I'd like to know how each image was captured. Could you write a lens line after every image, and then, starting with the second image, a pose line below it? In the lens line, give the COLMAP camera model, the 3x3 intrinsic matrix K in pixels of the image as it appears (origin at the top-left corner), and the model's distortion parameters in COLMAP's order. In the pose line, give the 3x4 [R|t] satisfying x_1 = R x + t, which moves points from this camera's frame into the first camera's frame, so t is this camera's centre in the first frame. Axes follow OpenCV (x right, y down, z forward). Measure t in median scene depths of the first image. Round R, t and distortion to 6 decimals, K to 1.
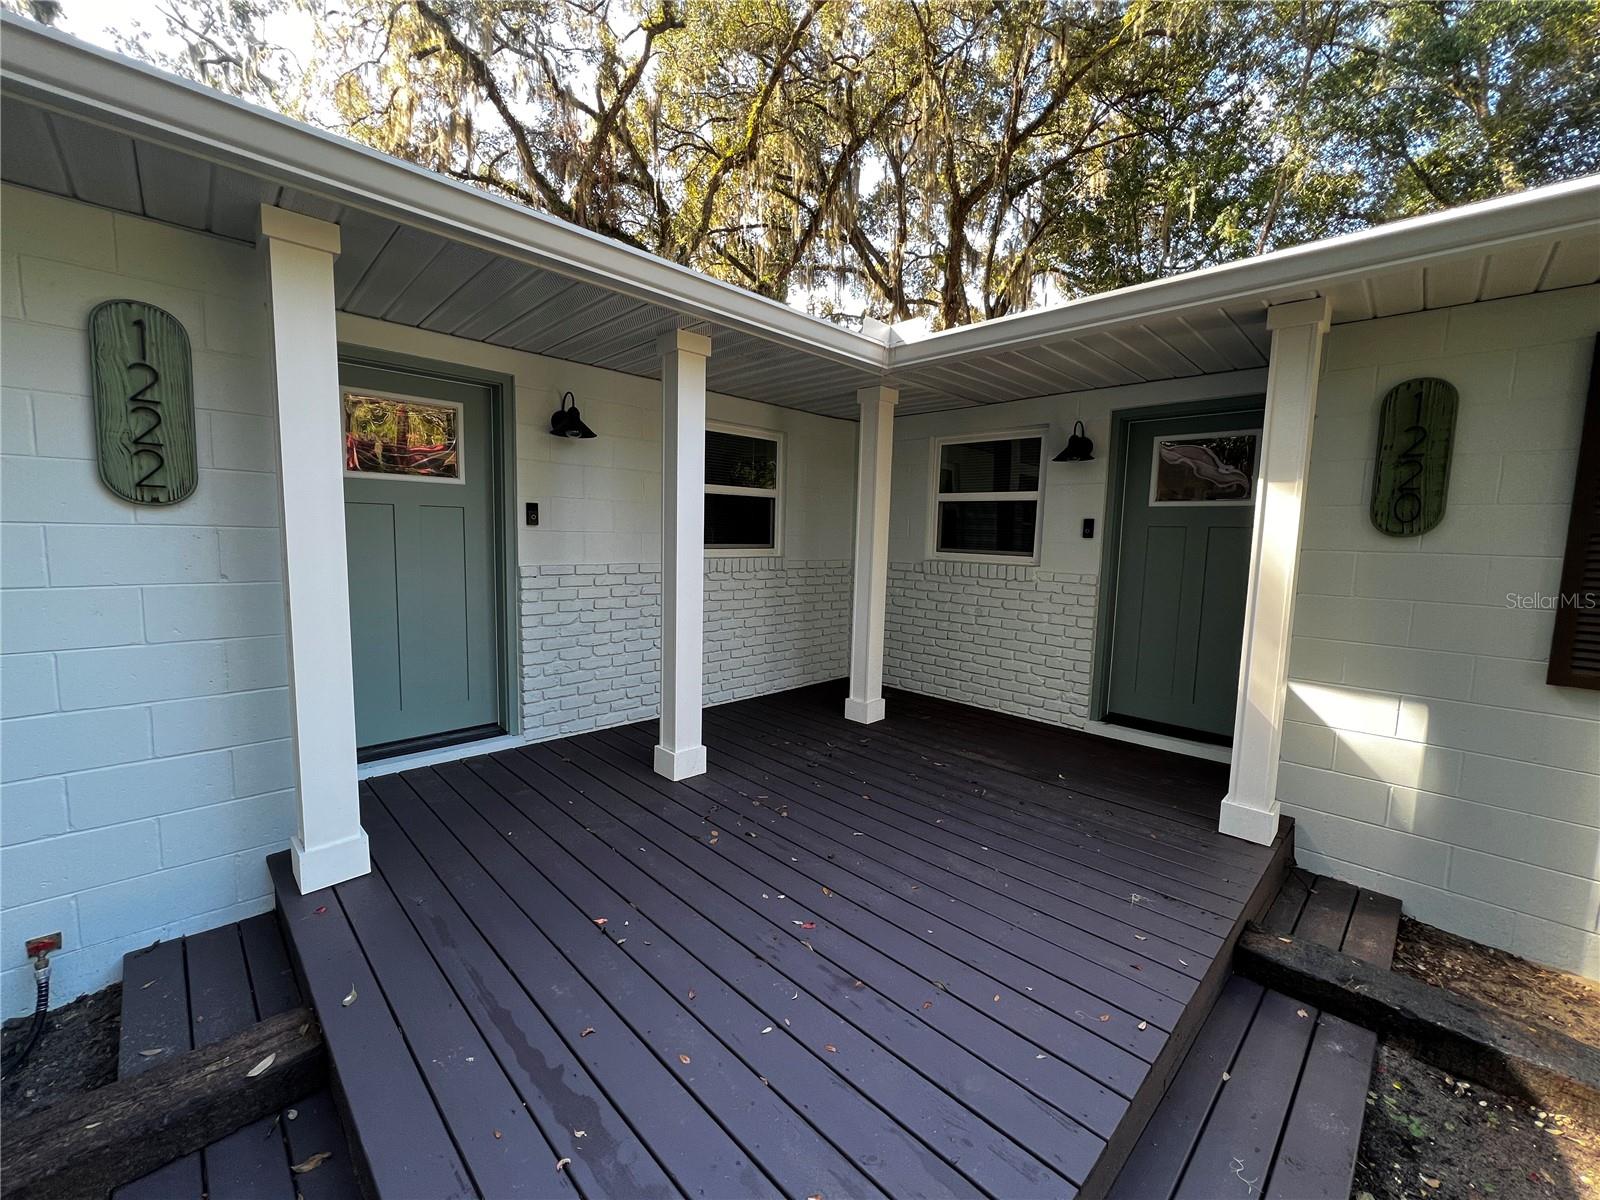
lens RADIAL K [[639.9, 0, 797.0], [0, 639.9, 598.6], [0, 0, 1]] dist [-0.000737, 0.000984]
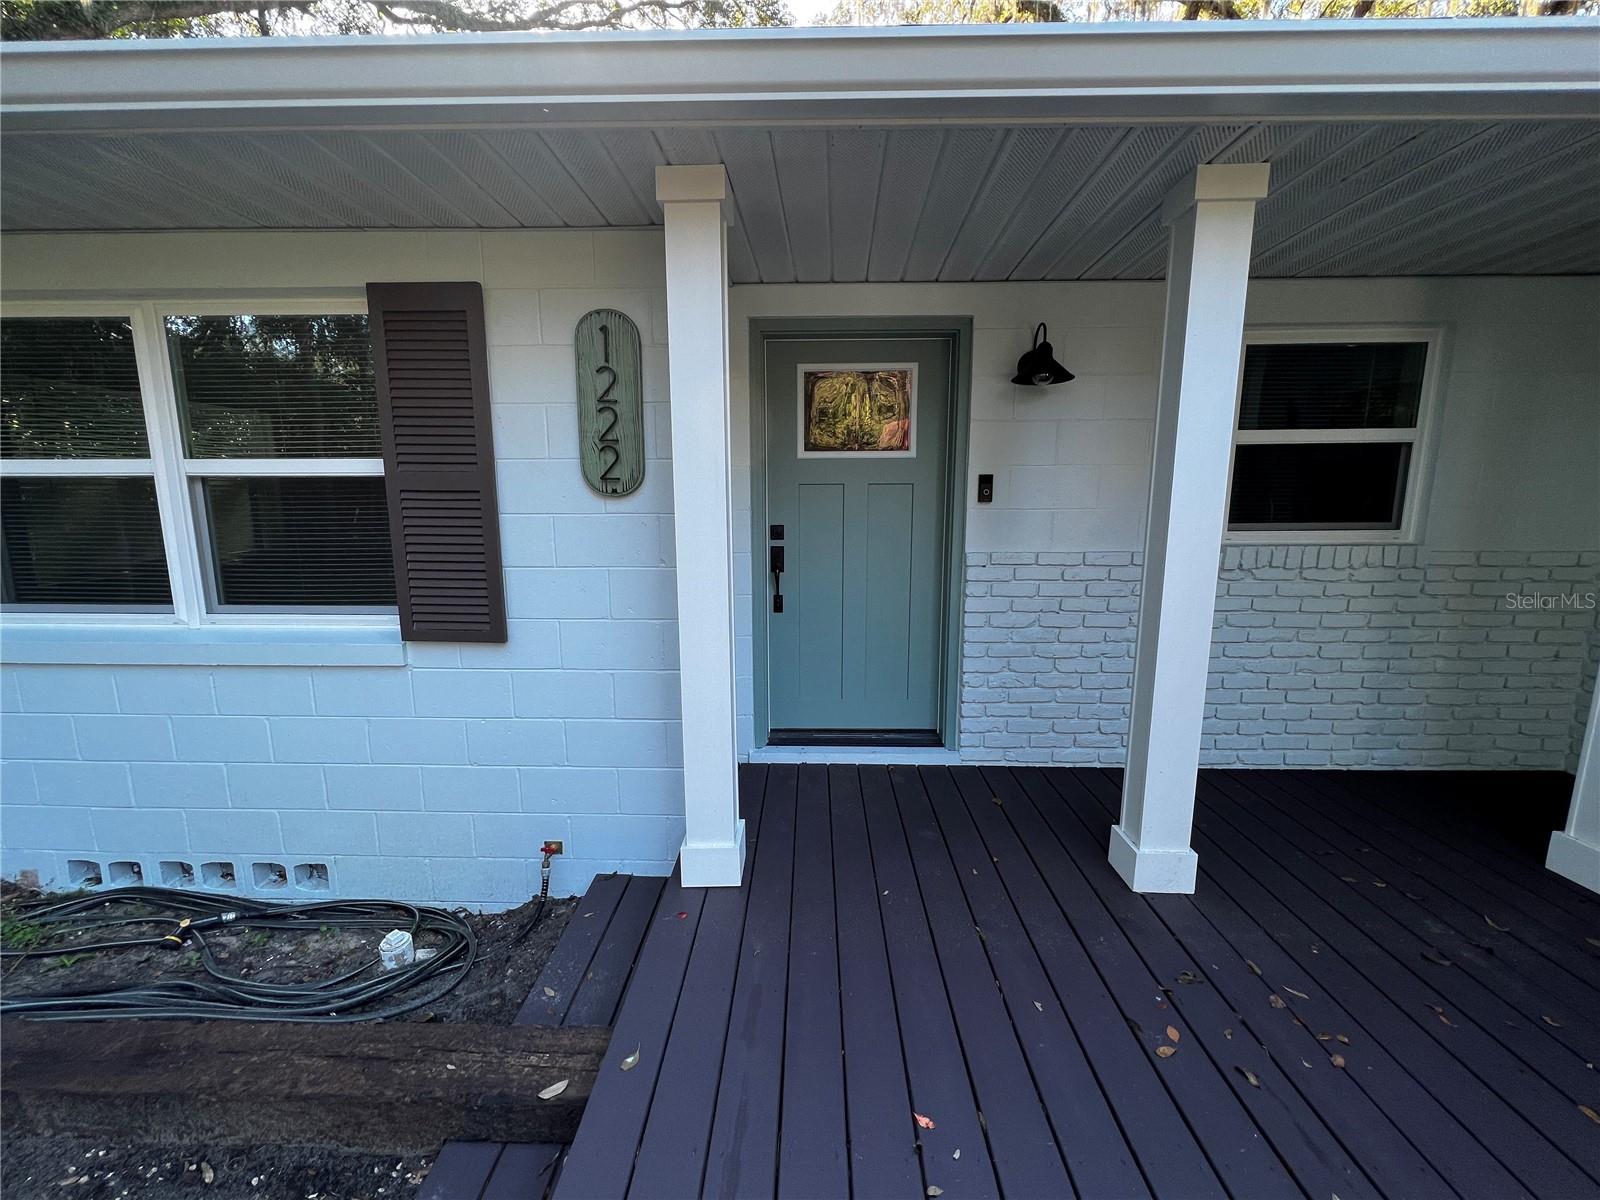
lens RADIAL K [[639.9, 0, 797.0], [0, 639.9, 598.6], [0, 0, 1]] dist [-0.000737, 0.000984]
pose [[0.689487, 0.087219, -0.719027, 0.014492], [-0.054461, 0.996156, 0.068612, -0.035836], [0.722247, -0.008148, 0.691587, 0.266685]]
